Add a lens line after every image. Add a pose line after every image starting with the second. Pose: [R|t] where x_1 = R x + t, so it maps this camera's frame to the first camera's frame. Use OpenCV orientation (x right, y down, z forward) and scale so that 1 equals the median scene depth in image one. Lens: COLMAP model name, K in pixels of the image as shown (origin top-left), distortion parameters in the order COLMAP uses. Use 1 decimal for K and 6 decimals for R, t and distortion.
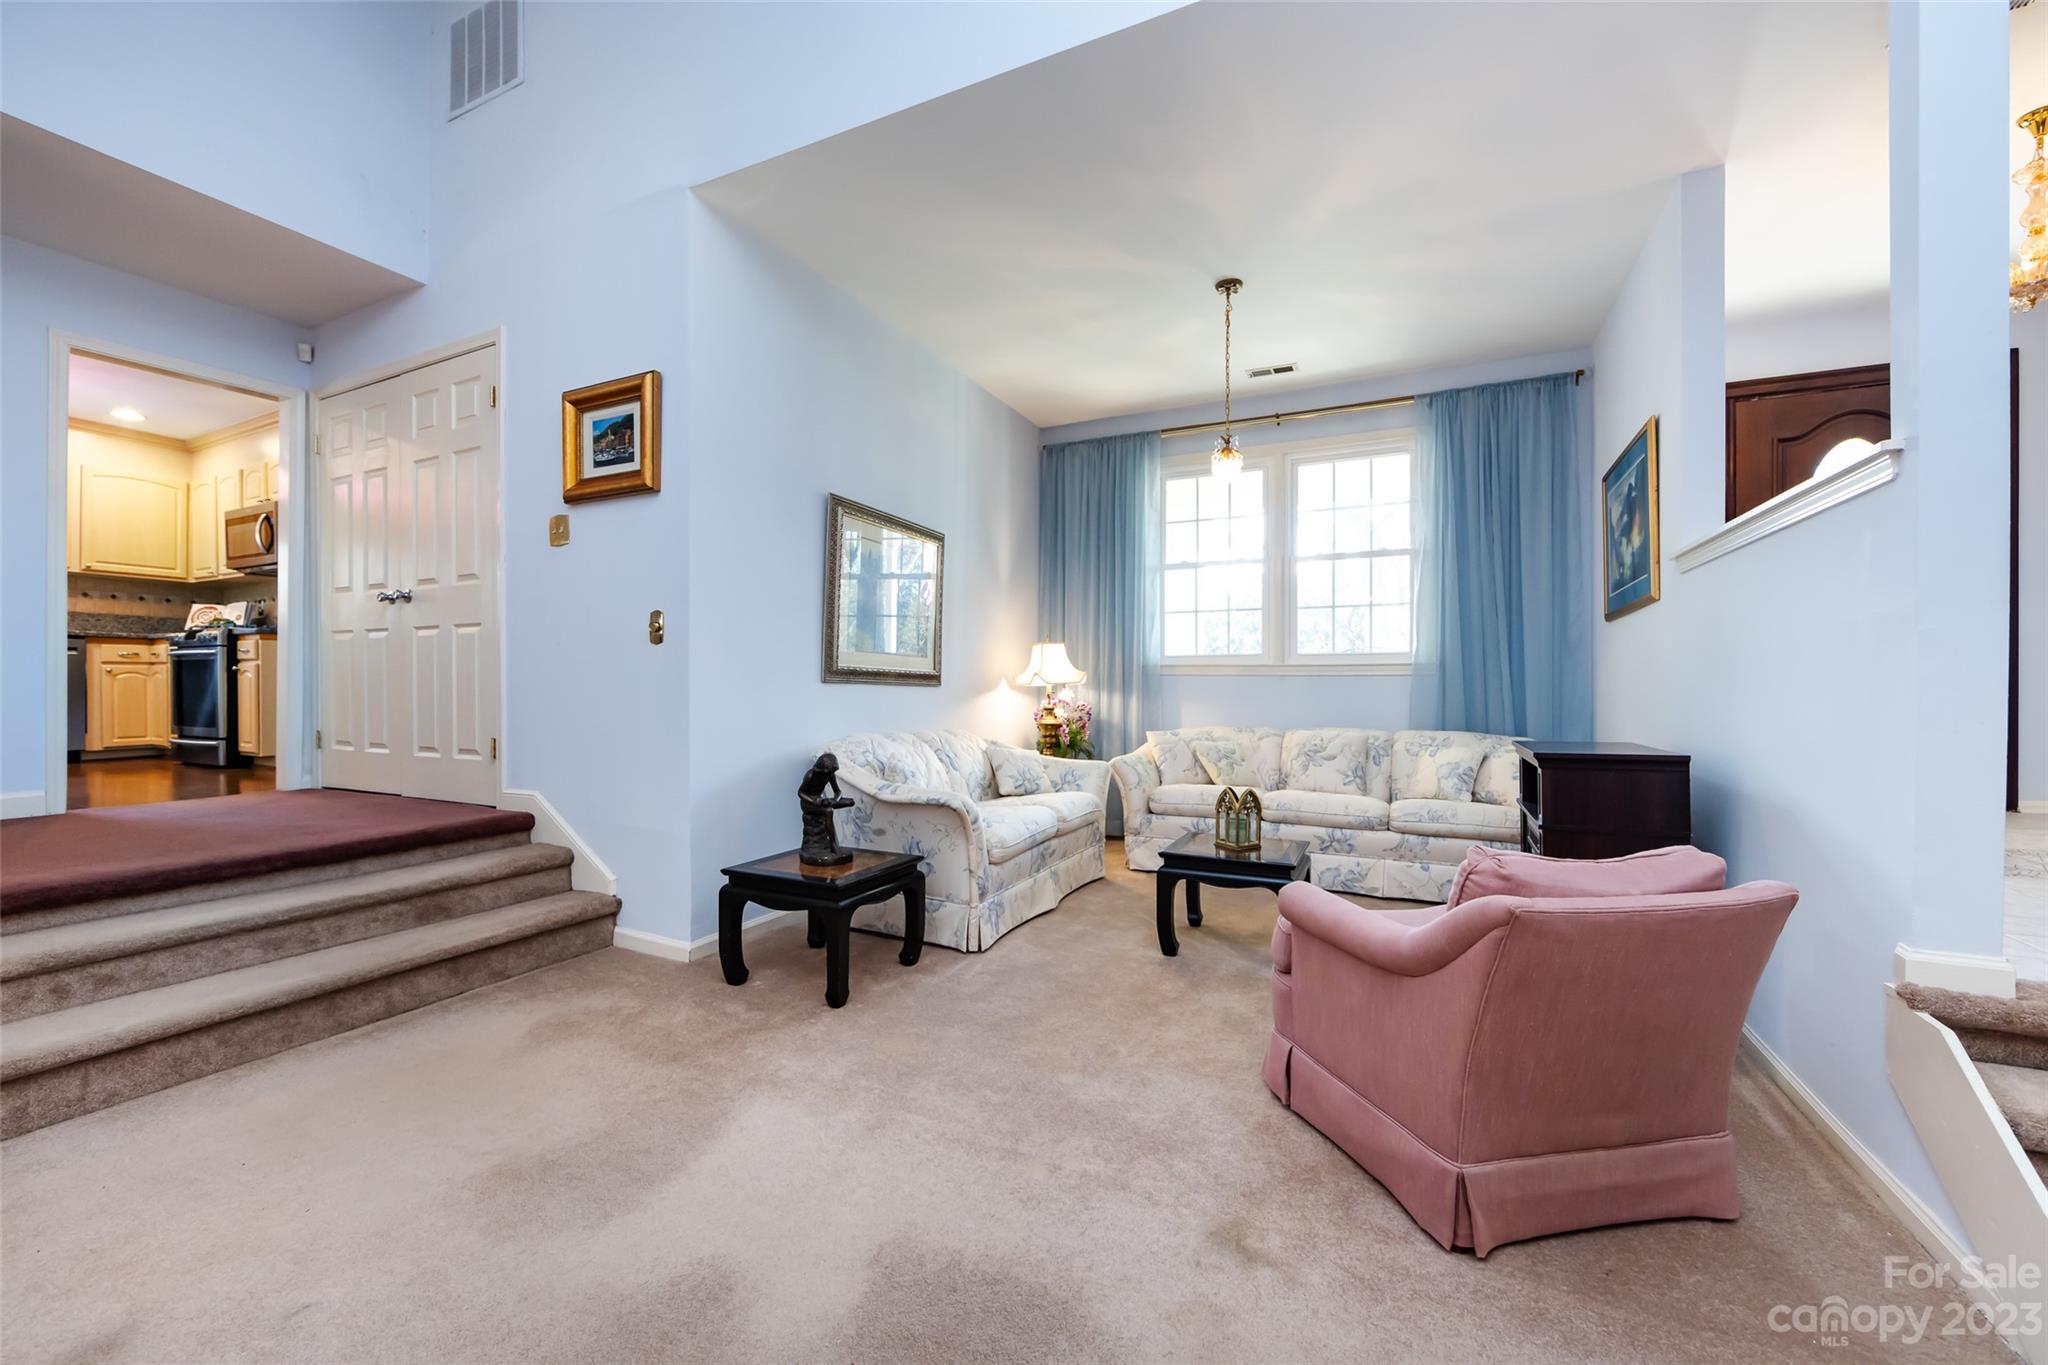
lens RADIAL K [[816.5, 0, 1023.0], [0, 816.5, 692.4], [0, 0, 1]] dist [-0.003290, -0.000187]
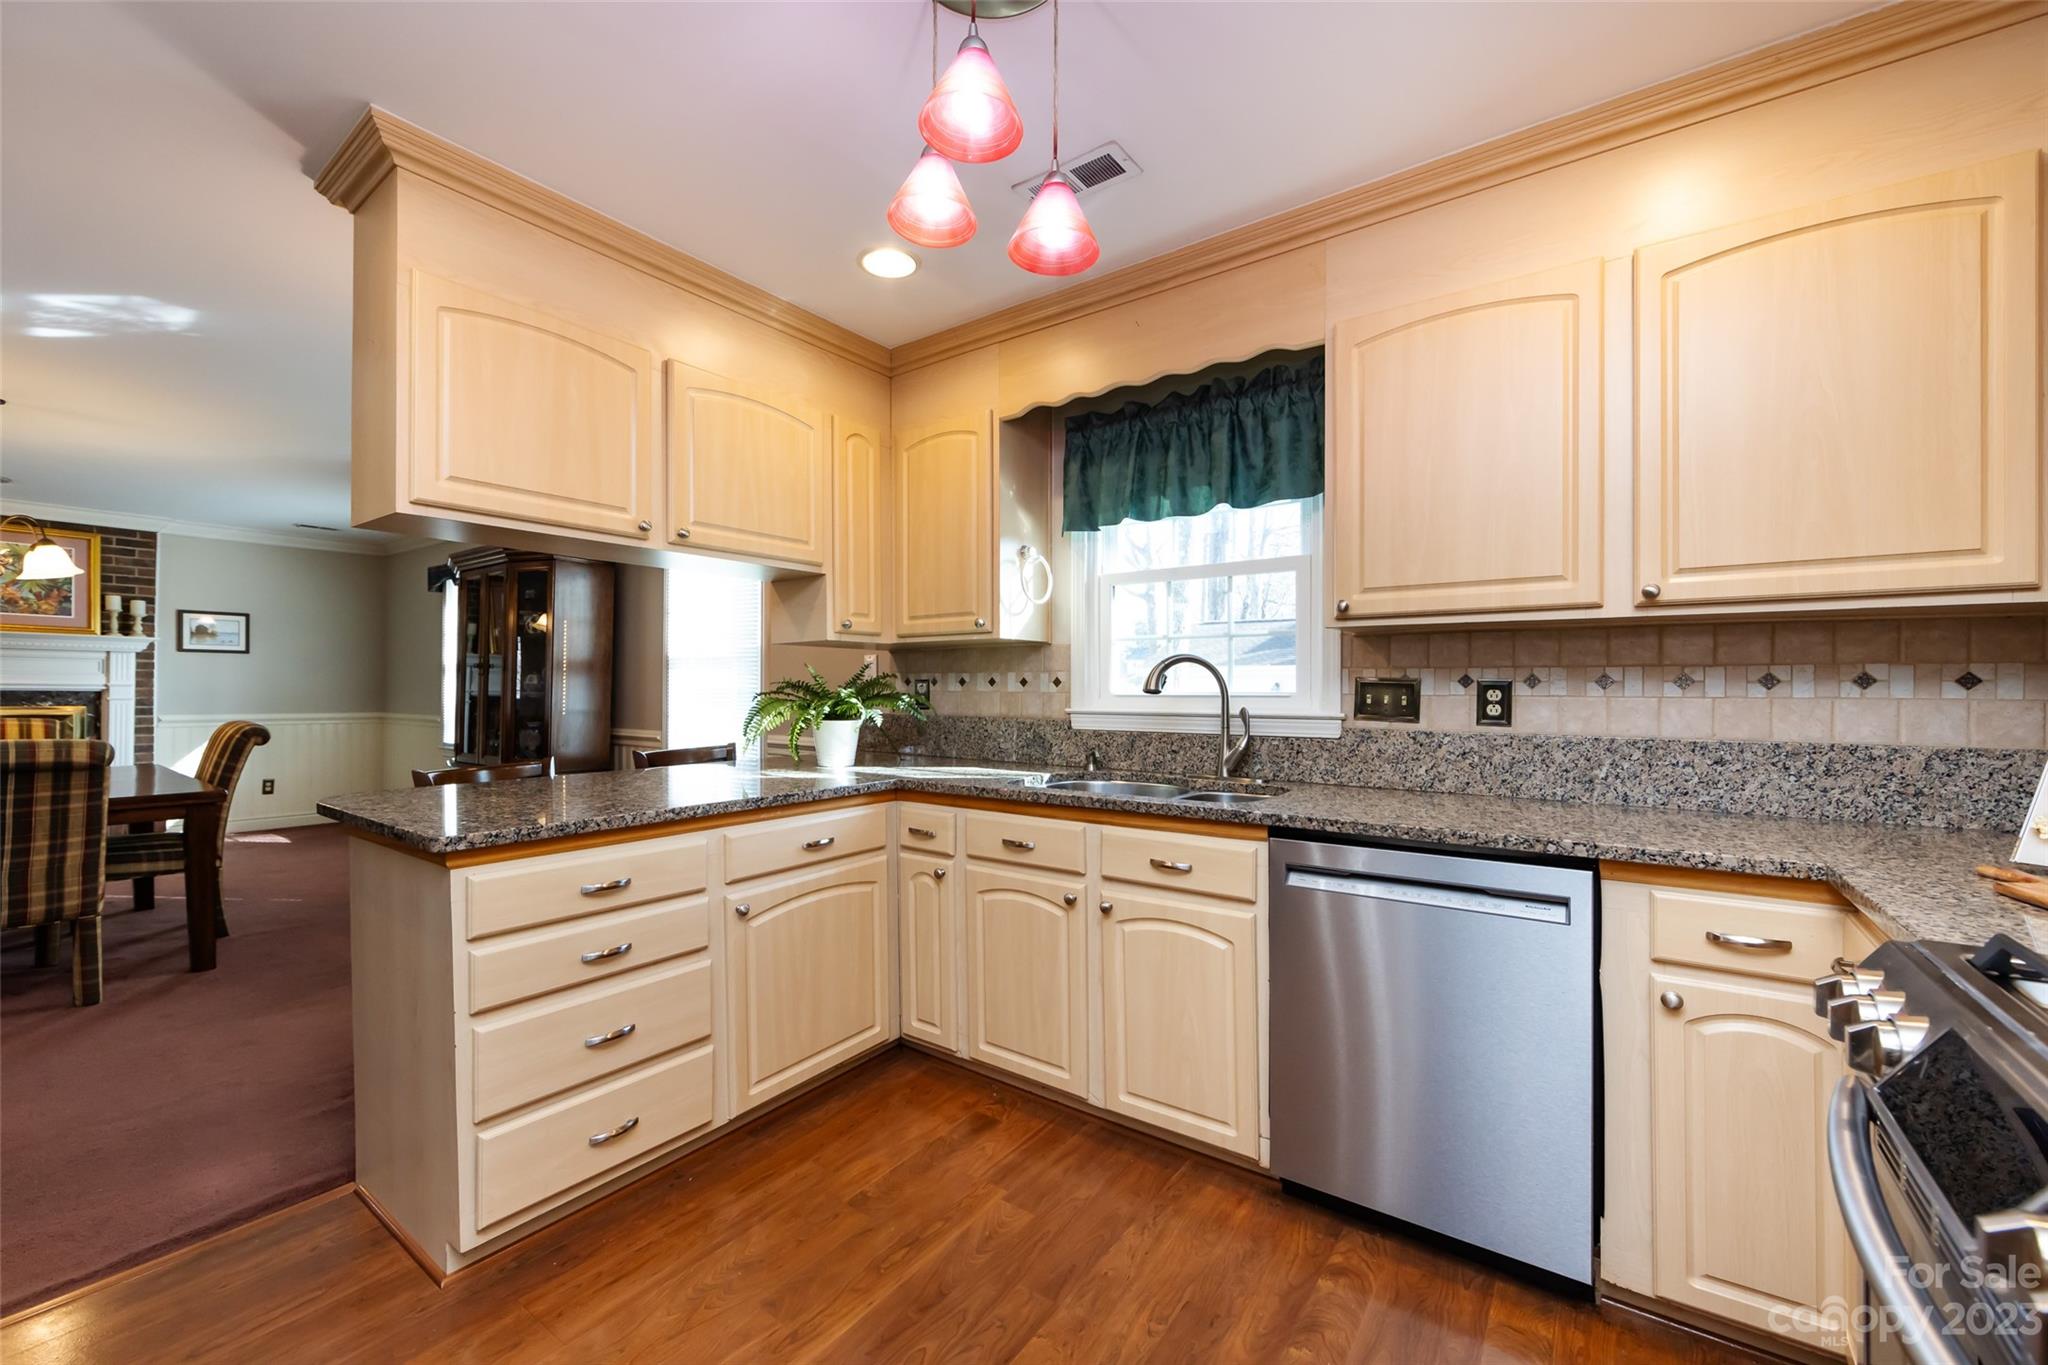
lens RADIAL K [[816.5, 0, 1022.0], [0, 816.5, 685.9], [0, 0, 1]] dist [-0.003290, -0.000187]
pose [[-0.171828, -0.012777, -0.985044, -0.827896], [-0.016296, 0.999816, -0.010126, -0.114930], [0.984992, 0.014312, -0.172005, 0.829834]]
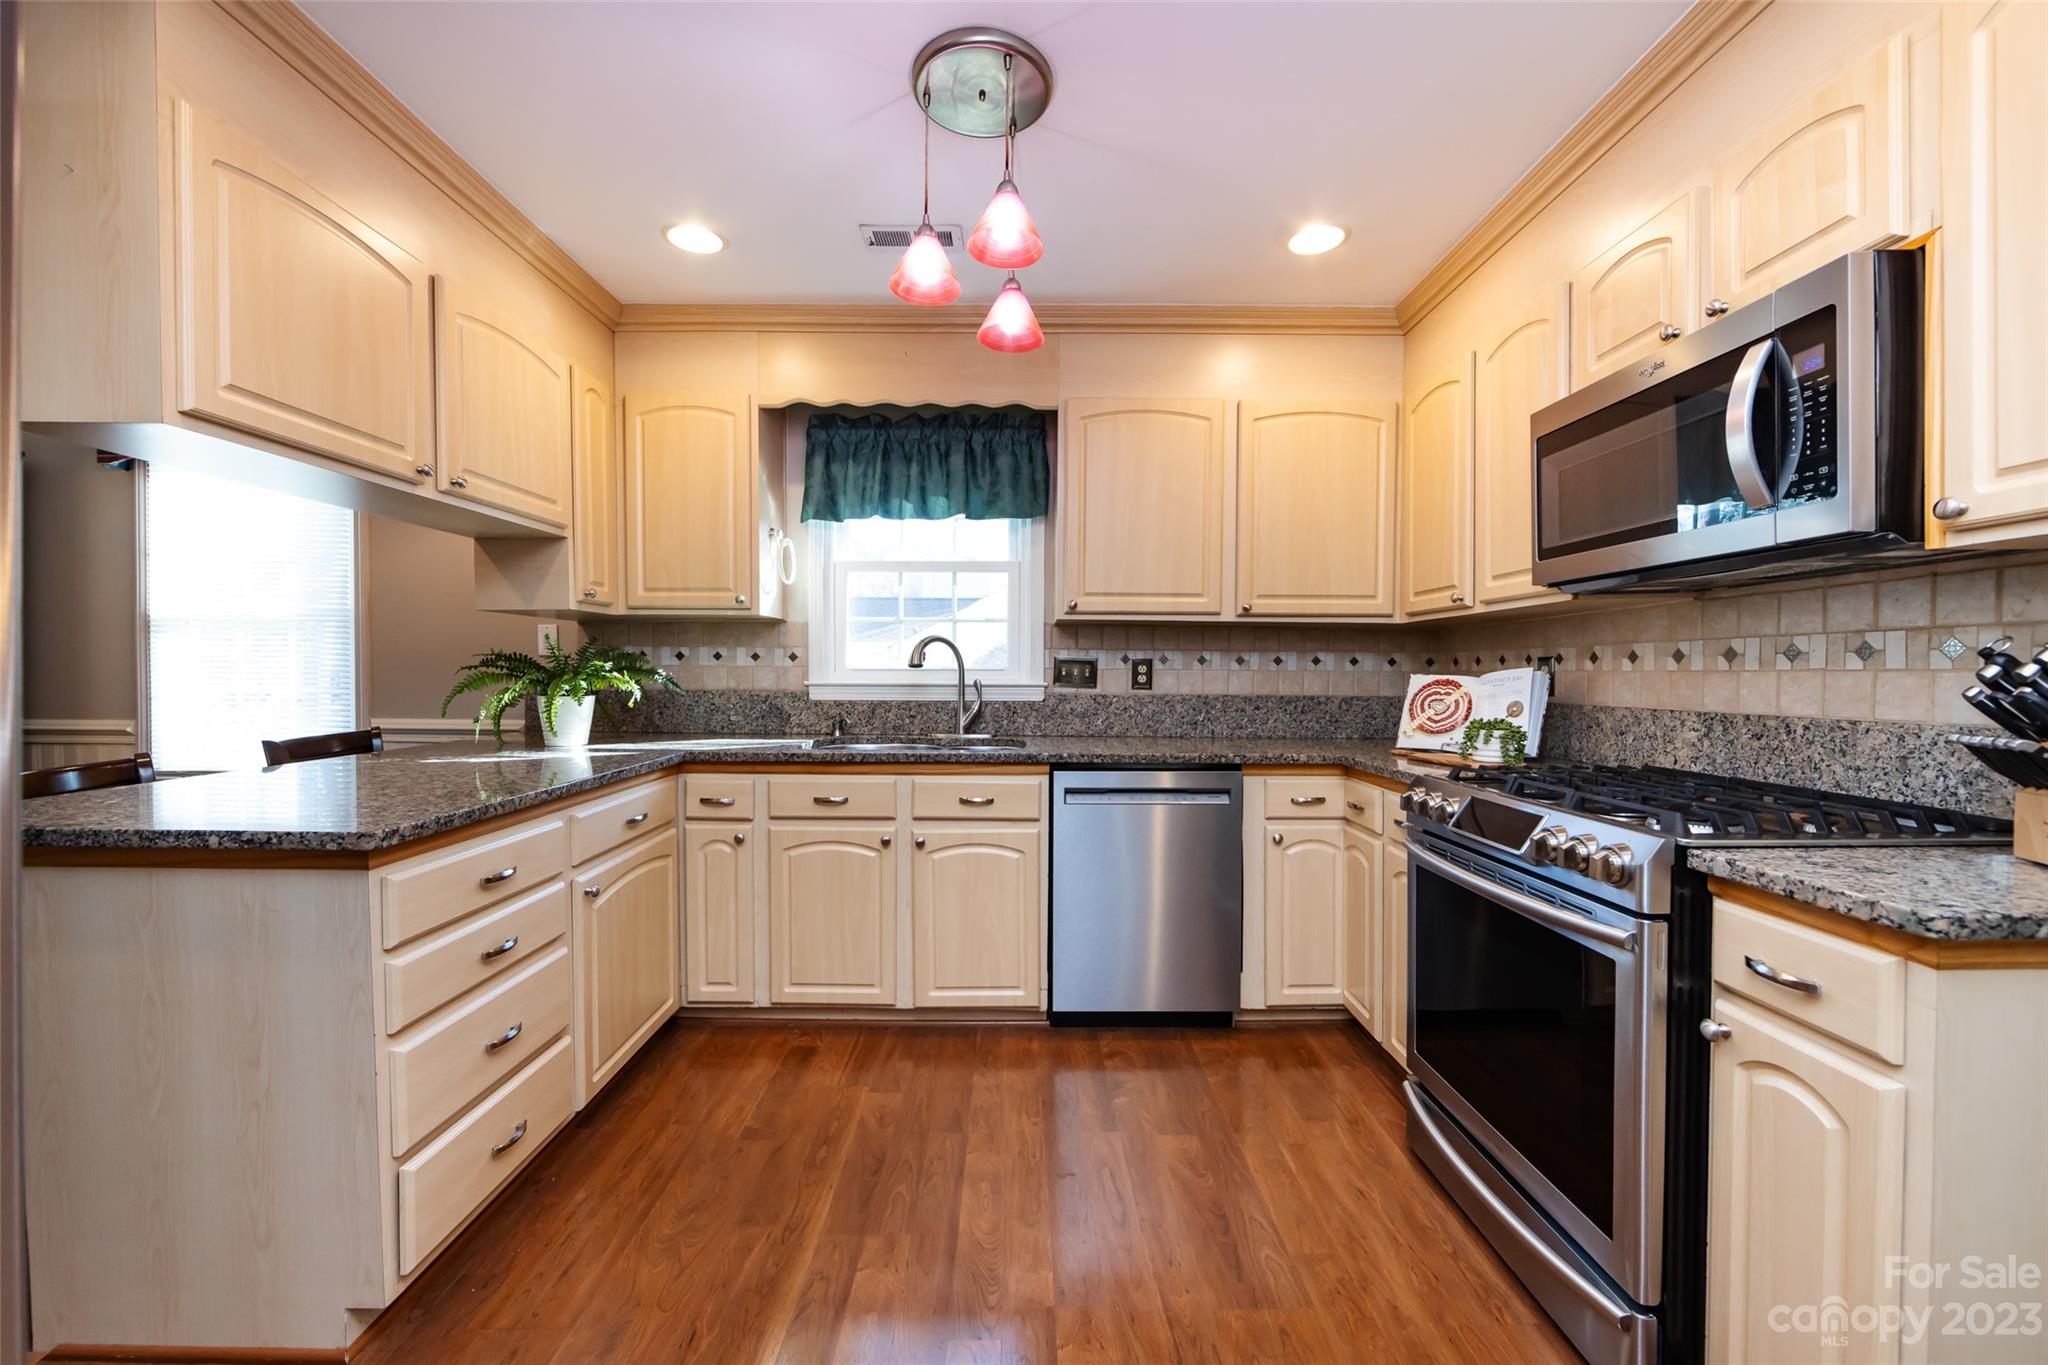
lens RADIAL K [[816.5, 0, 1032.4], [0, 816.5, 682.3], [0, 0, 1]] dist [-0.003290, -0.000187]
pose [[0.454679, 0.010081, -0.890599, -0.773062], [-0.012850, 0.999906, 0.004758, -0.110623], [0.890563, 0.009281, 0.454765, 0.663562]]
